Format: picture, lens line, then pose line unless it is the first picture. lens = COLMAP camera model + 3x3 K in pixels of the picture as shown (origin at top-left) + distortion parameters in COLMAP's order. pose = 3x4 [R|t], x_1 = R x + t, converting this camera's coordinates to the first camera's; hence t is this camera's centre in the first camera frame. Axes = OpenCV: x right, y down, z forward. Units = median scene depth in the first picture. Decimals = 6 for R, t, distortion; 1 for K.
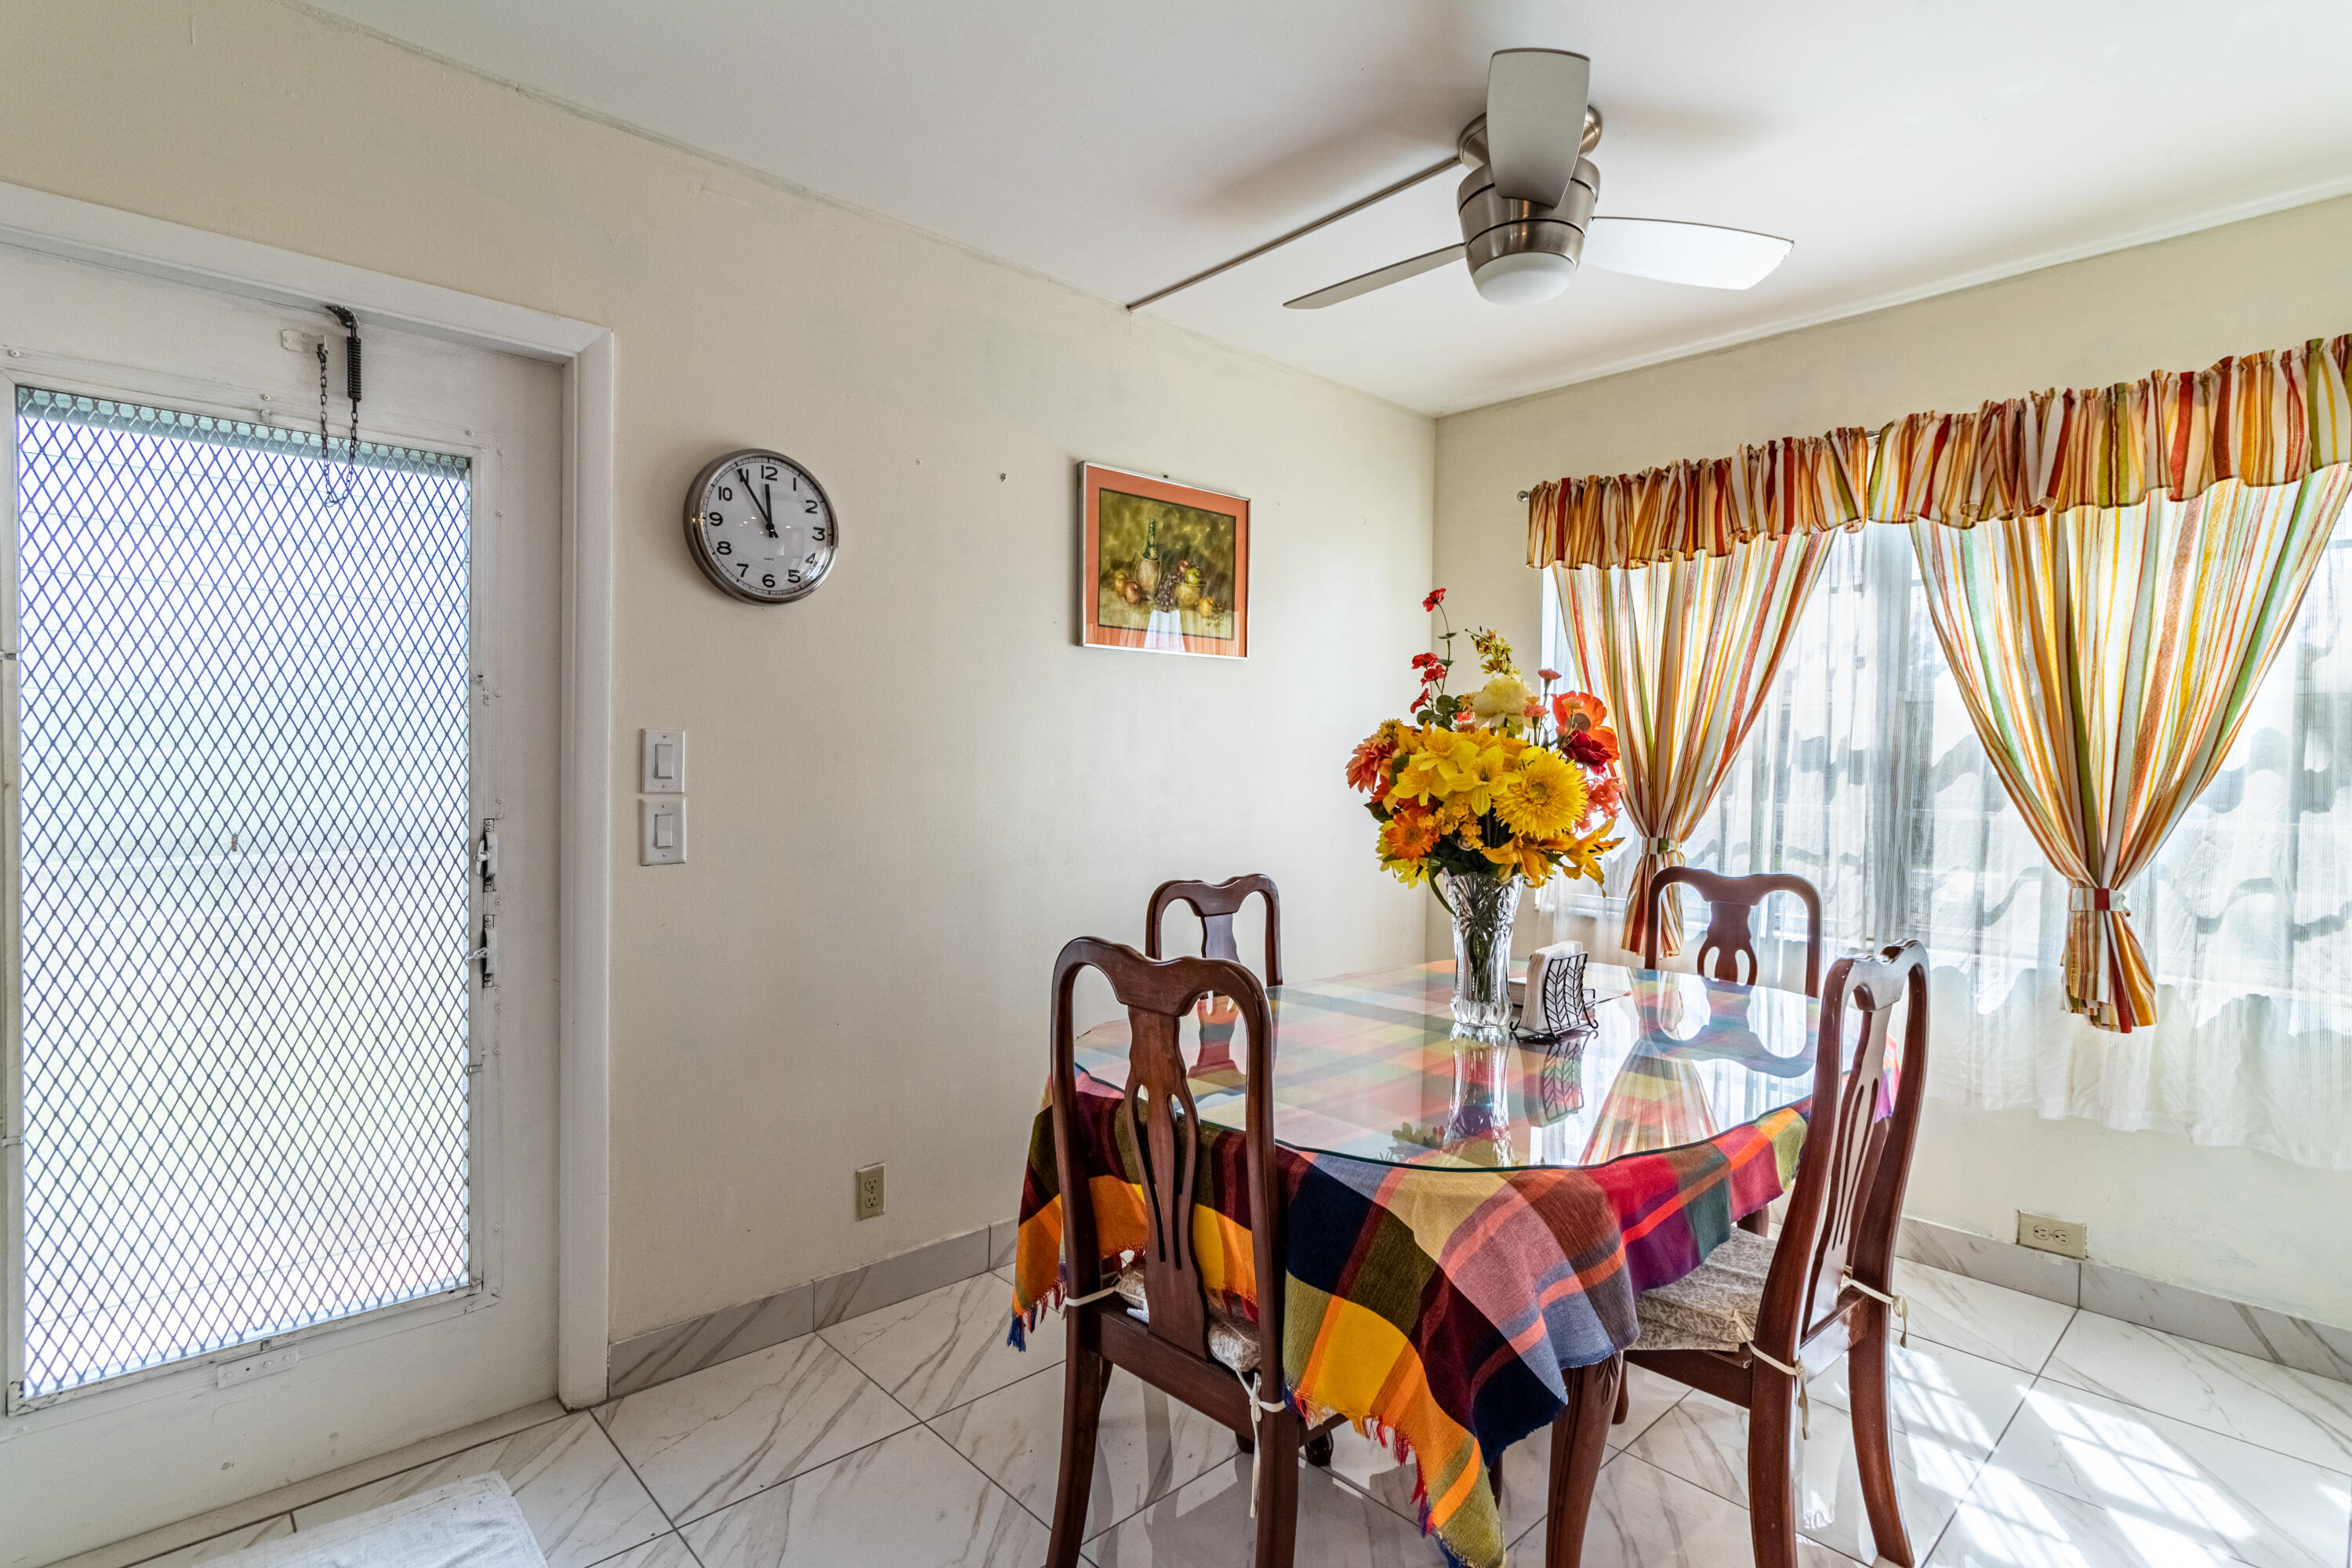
lens RADIAL K [[1142.7, 0, 1071.8], [0, 1142.7, 749.0], [0, 0, 1]] dist [0.001352, -0.001320]
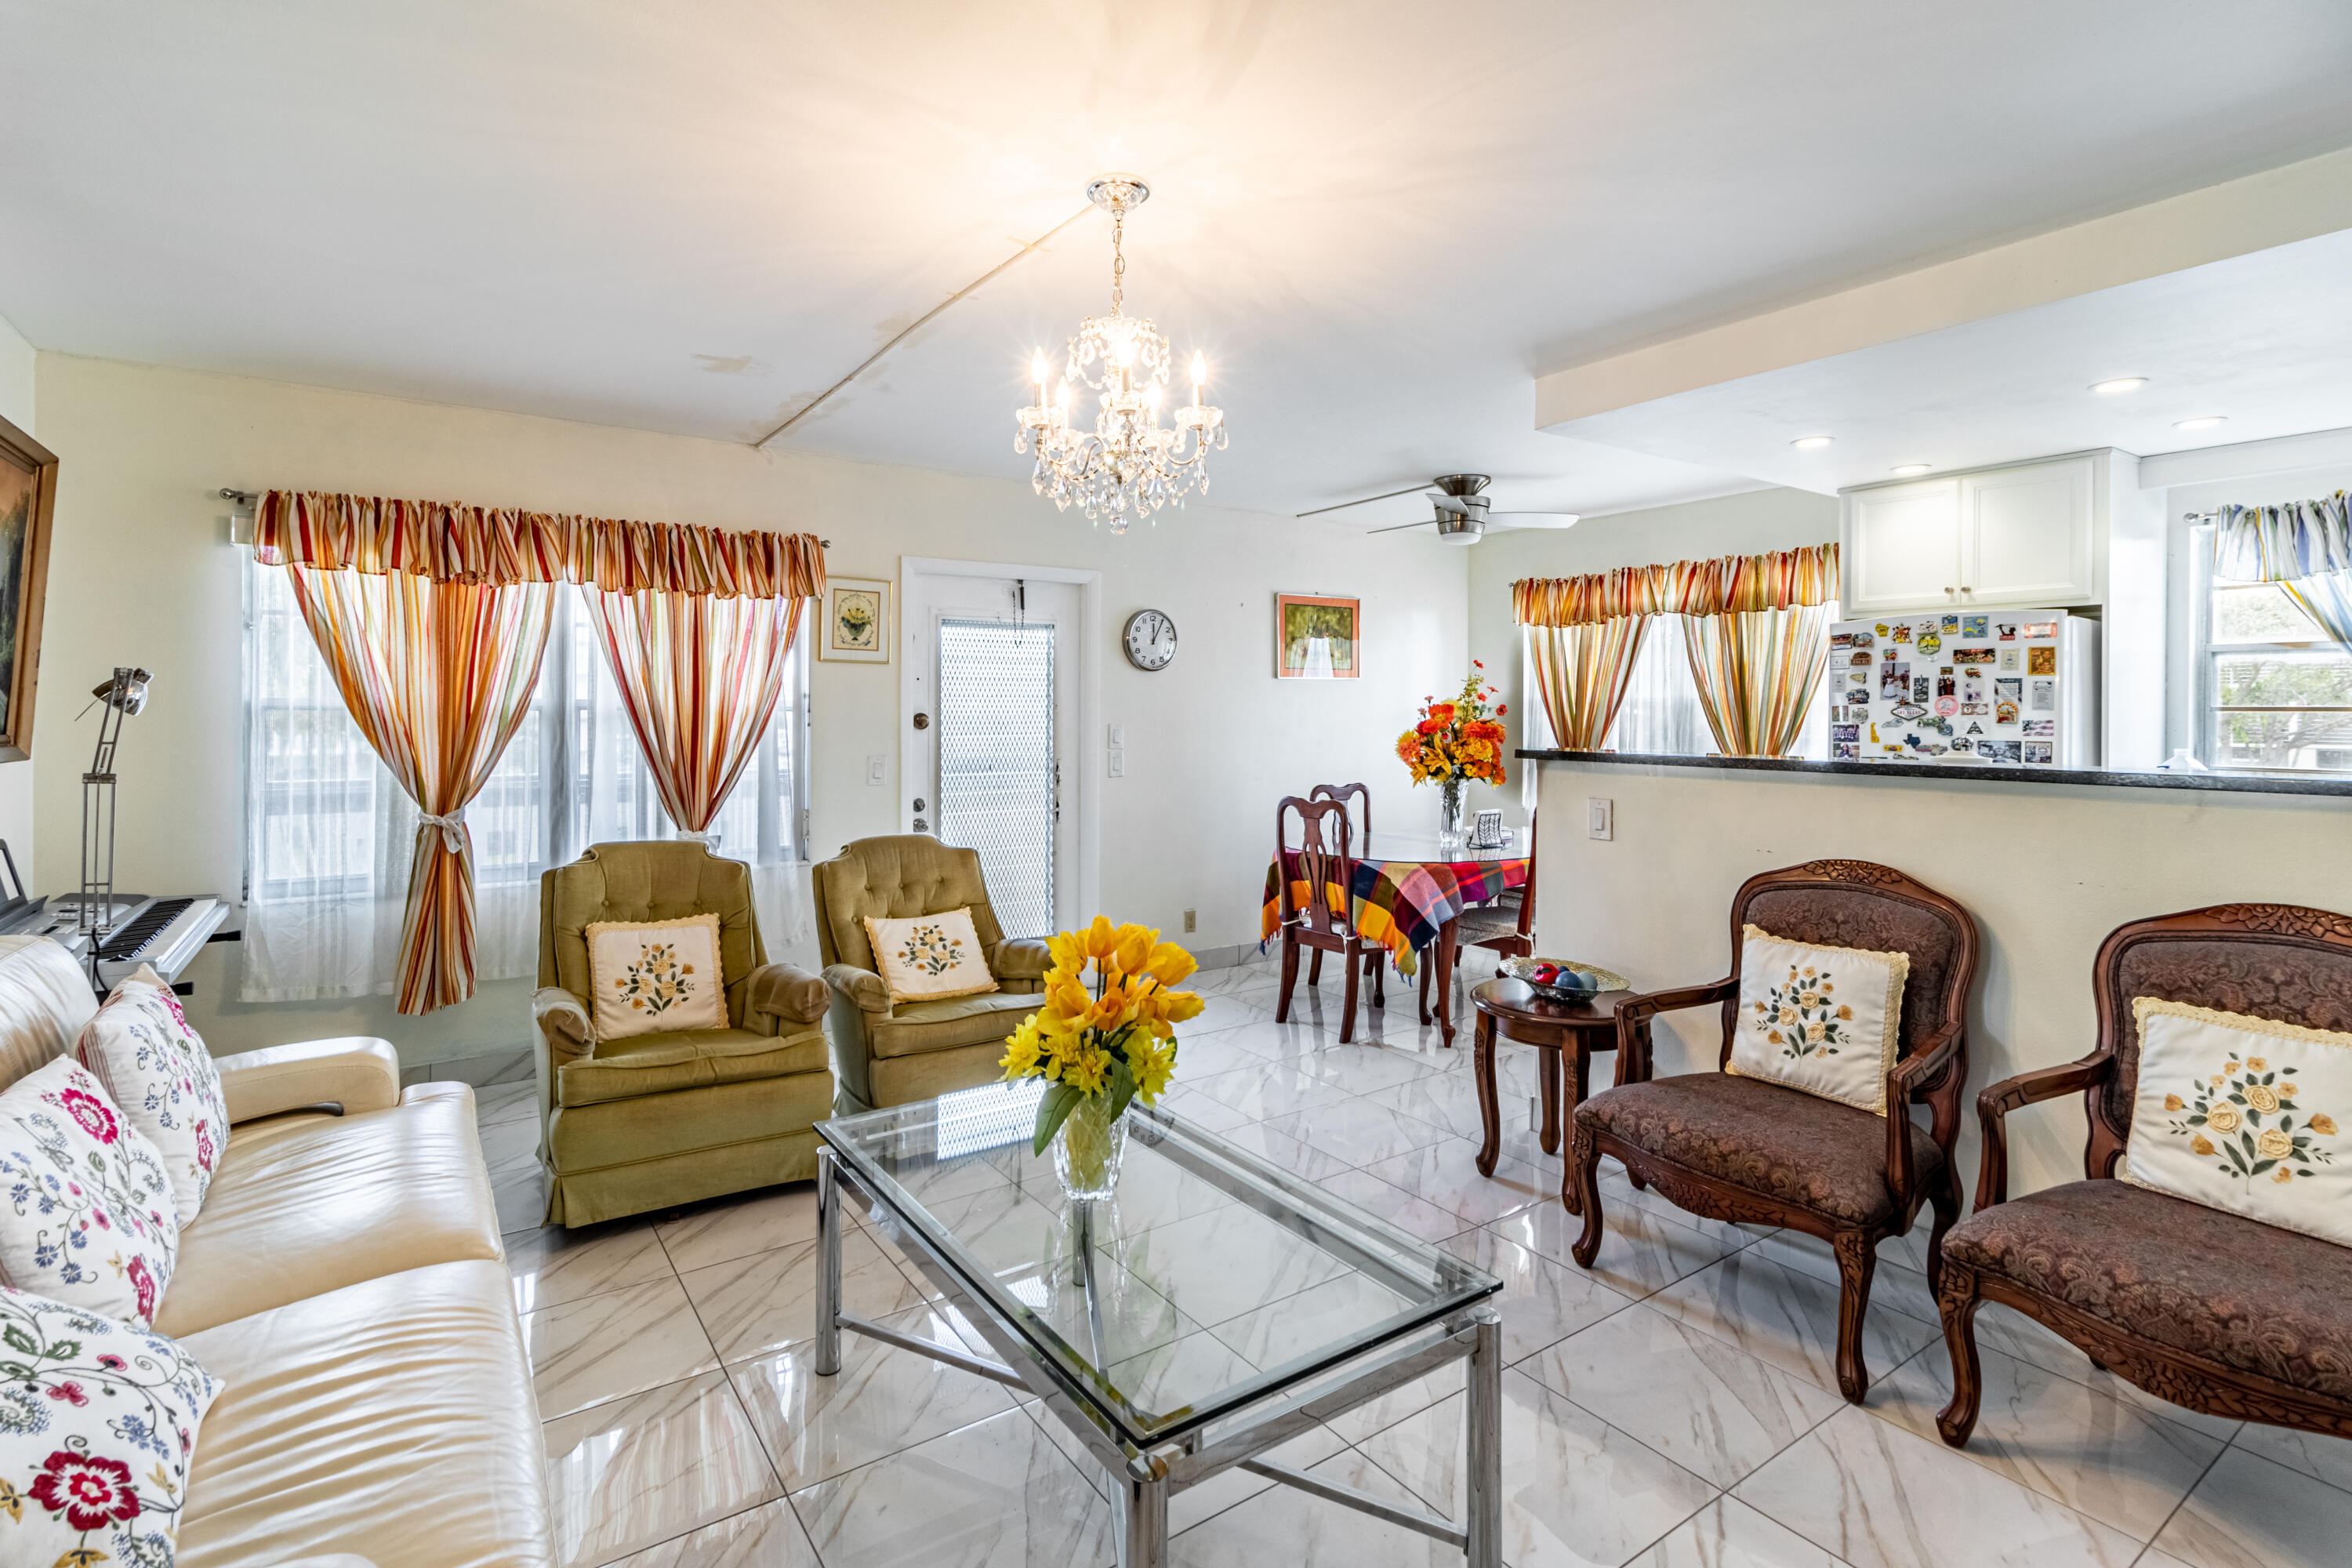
lens RADIAL K [[1109.9, 0, 1142.6], [0, 1109.9, 706.8], [0, 0, 1]] dist [0.005233, 0.000657]
pose [[0.996382, -0.010602, -0.084322, -0.098485], [0.011211, 0.999914, 0.006746, -0.075199], [0.084243, -0.007667, 0.996416, -1.560269]]
